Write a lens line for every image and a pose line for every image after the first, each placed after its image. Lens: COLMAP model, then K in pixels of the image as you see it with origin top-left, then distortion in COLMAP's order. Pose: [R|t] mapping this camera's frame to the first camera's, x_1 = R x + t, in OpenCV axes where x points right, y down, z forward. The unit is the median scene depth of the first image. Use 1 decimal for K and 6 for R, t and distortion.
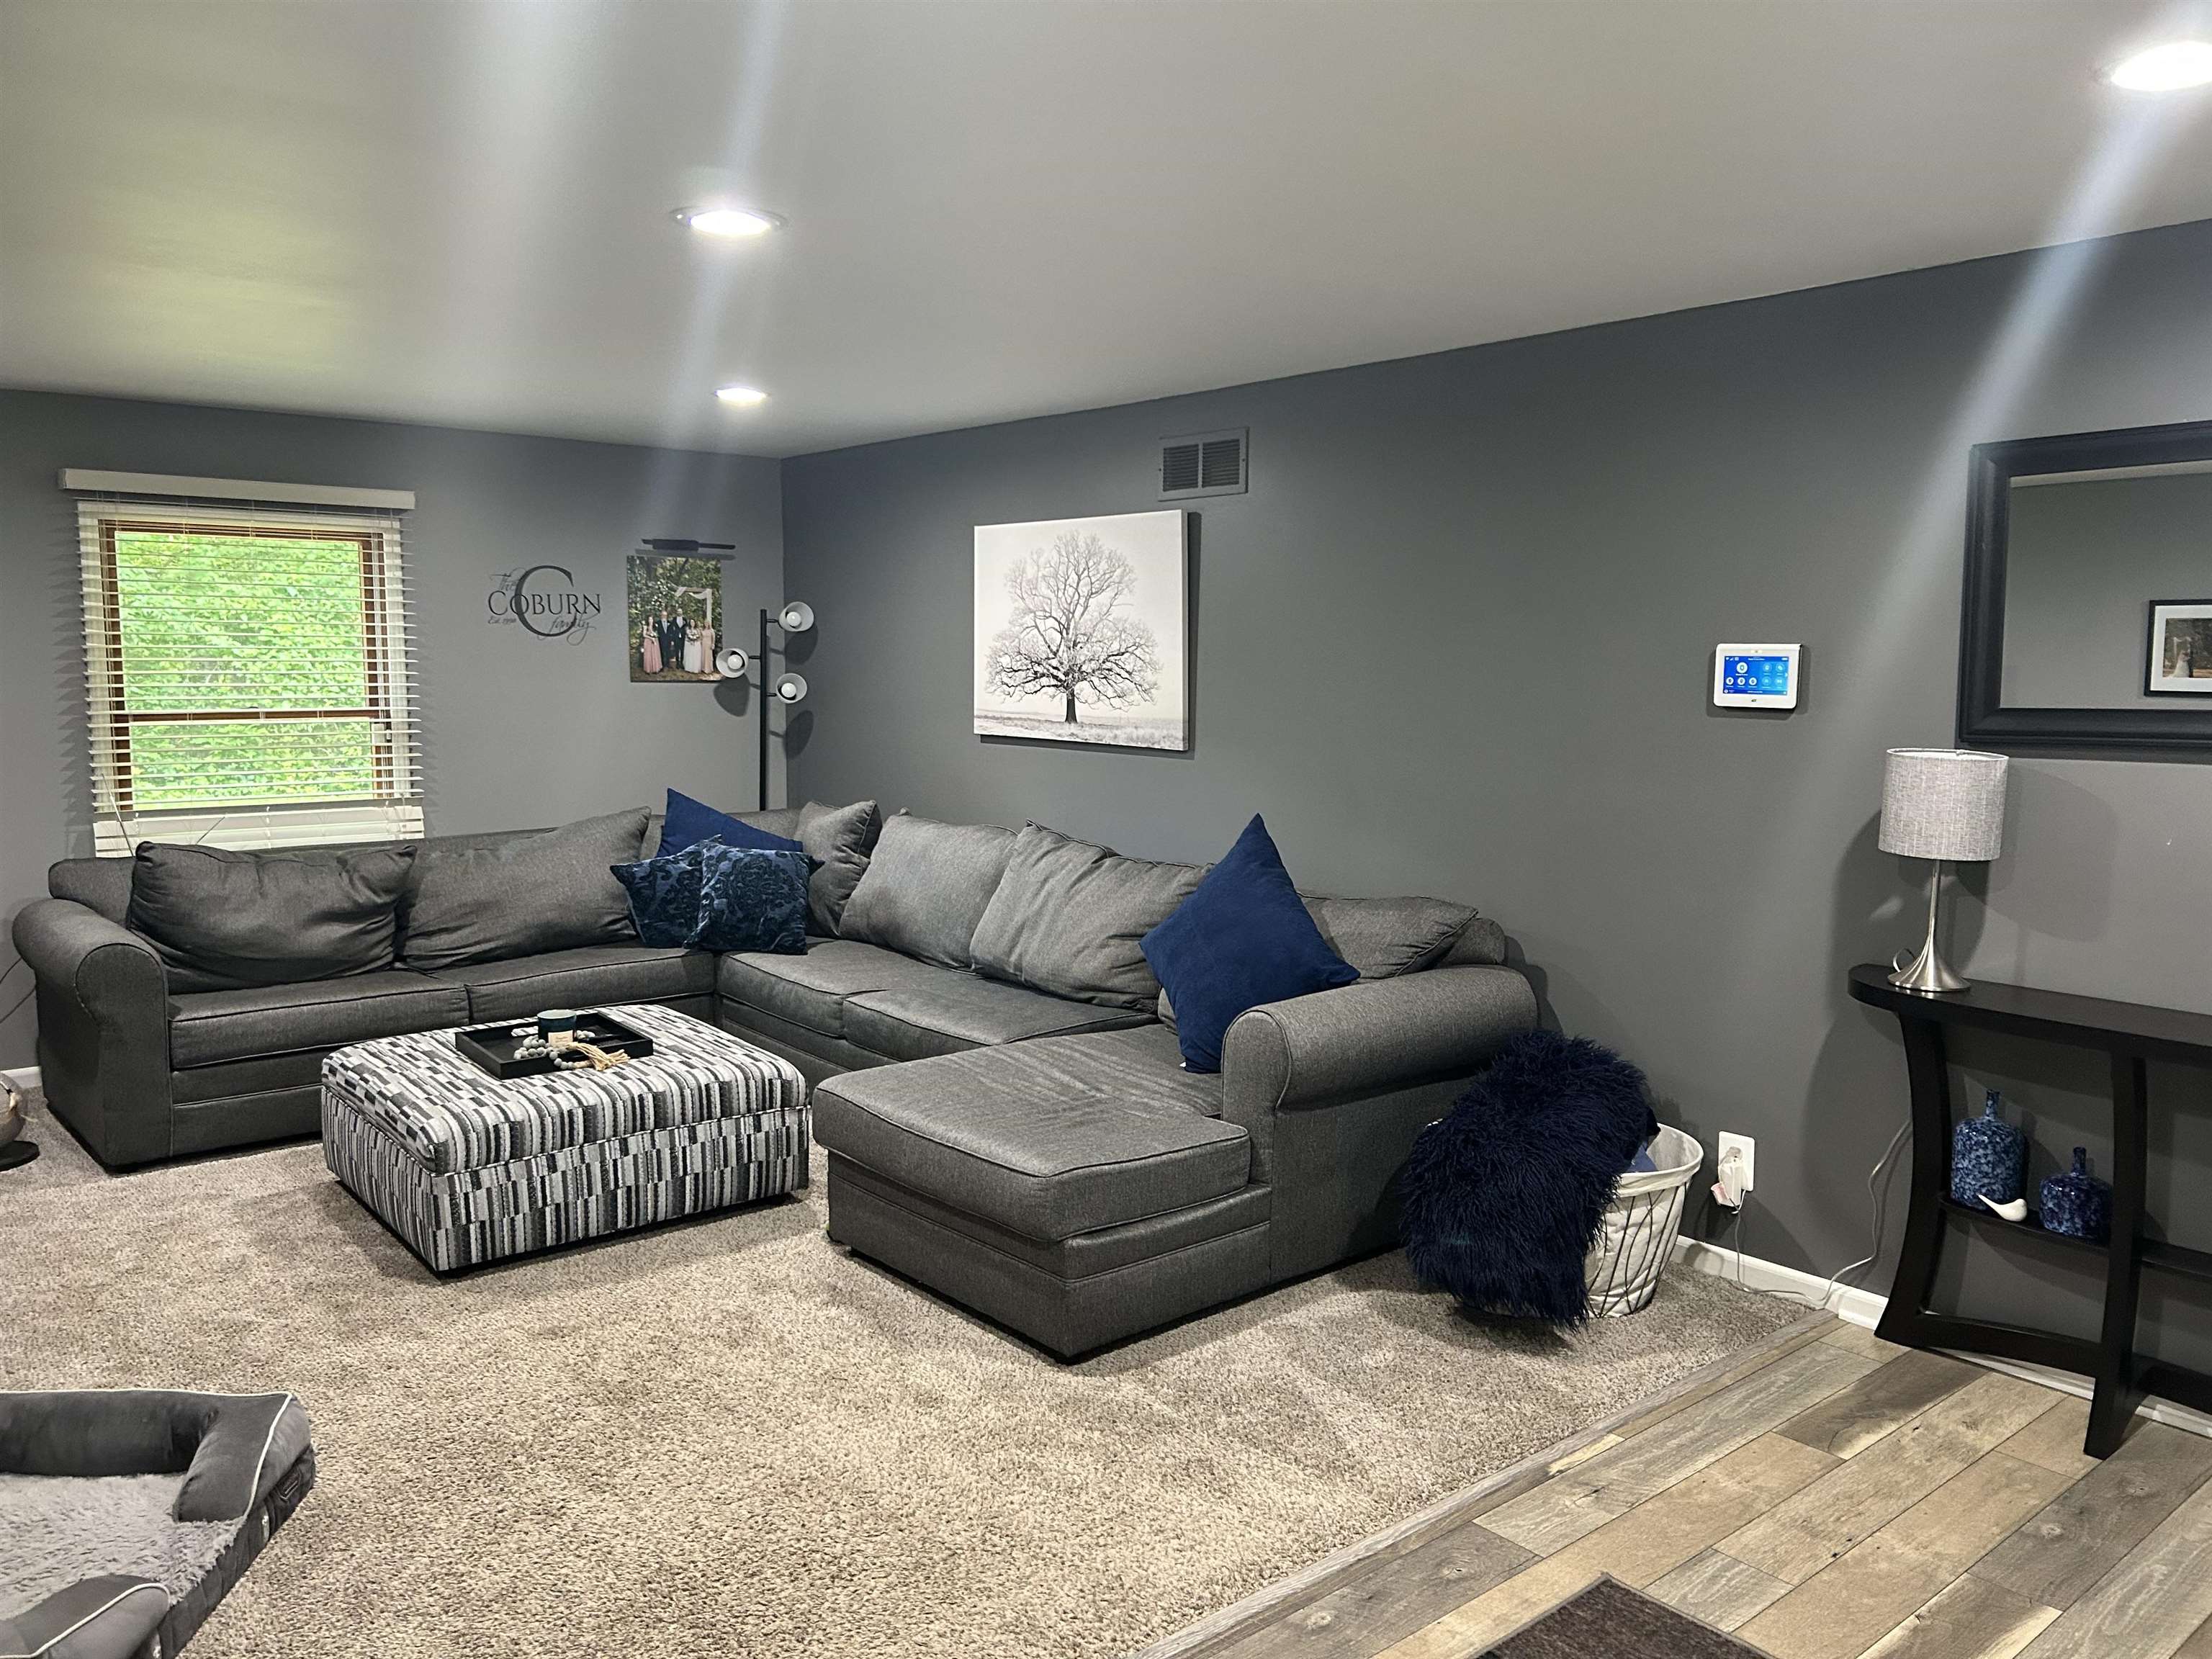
lens RADIAL K [[1669.6, 0, 1107.0], [0, 1669.6, 814.4], [0, 0, 1]] dist [0.065980, -0.078770]
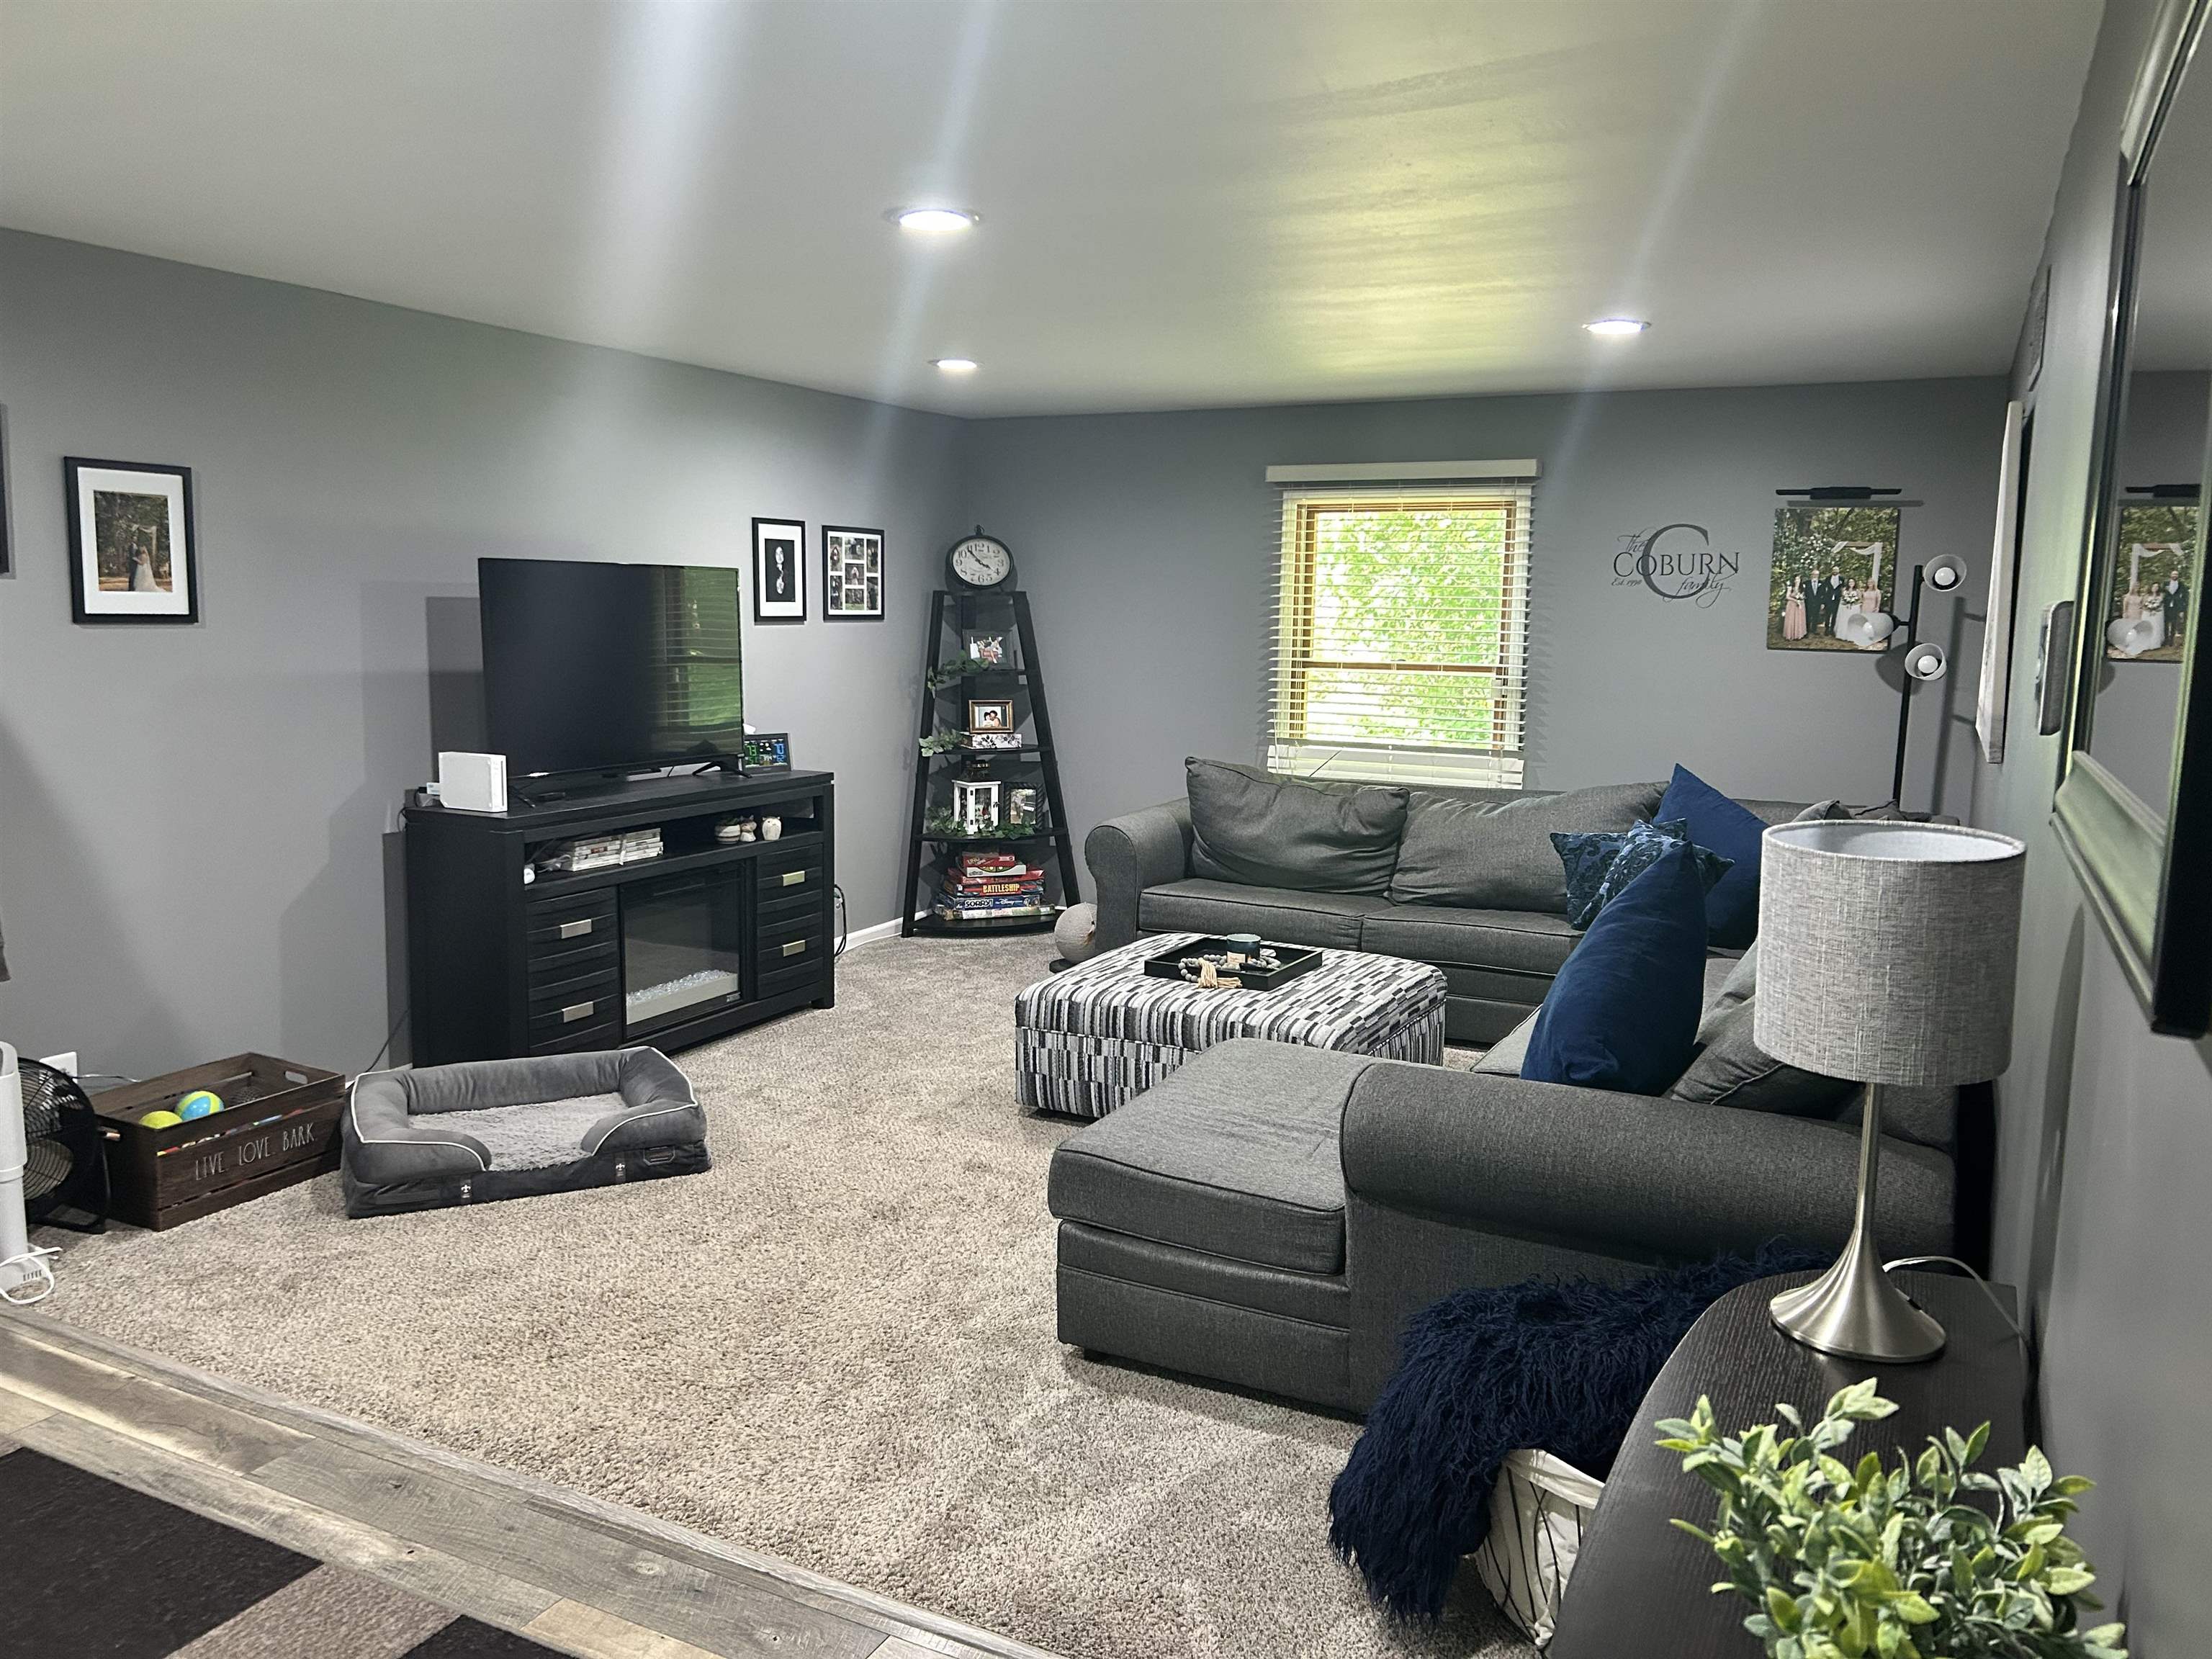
lens RADIAL K [[1669.6, 0, 1110.7], [0, 1669.6, 831.6], [0, 0, 1]] dist [0.065980, -0.078770]
pose [[0.392056, 0.128654, -0.910901, 0.503986], [-0.104759, 0.989975, 0.094733, -0.036544], [0.913957, 0.058284, 0.401603, 0.381169]]
